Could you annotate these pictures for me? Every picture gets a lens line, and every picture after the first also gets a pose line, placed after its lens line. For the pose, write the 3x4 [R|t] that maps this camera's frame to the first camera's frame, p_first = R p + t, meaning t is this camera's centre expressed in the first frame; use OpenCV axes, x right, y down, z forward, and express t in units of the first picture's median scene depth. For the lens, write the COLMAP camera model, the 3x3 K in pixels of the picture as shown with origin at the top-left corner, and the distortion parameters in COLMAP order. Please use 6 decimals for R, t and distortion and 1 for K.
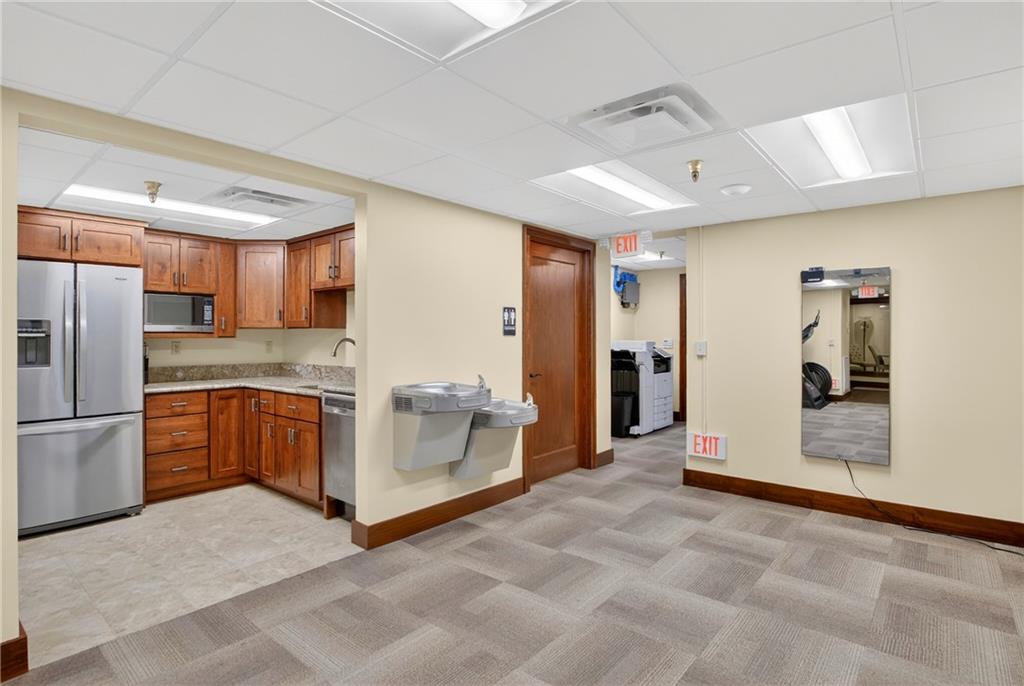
lens RADIAL K [[516.2, 0, 505.9], [0, 516.2, 336.6], [0, 0, 1]] dist [-0.014548, 0.000668]
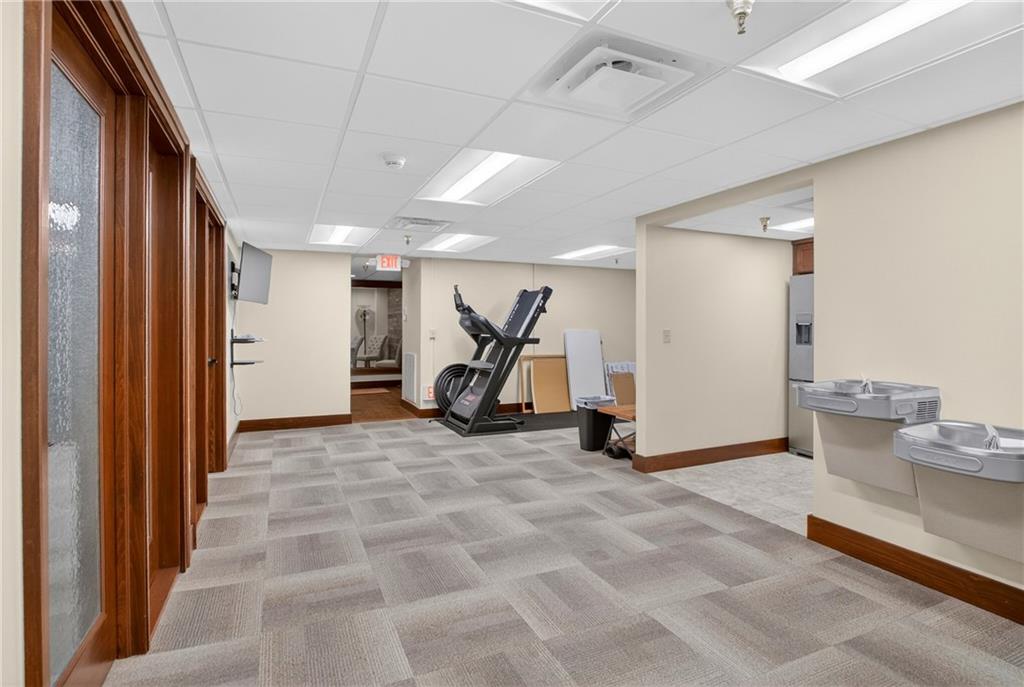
lens RADIAL K [[516.2, 0, 512.4], [0, 516.2, 336.8], [0, 0, 1]] dist [-0.014548, 0.000668]
pose [[-0.426750, 0.009641, -0.904318, 0.718352], [-0.002885, 0.999924, 0.012022, 0.019063], [0.904365, 0.007739, -0.426690, 0.766092]]
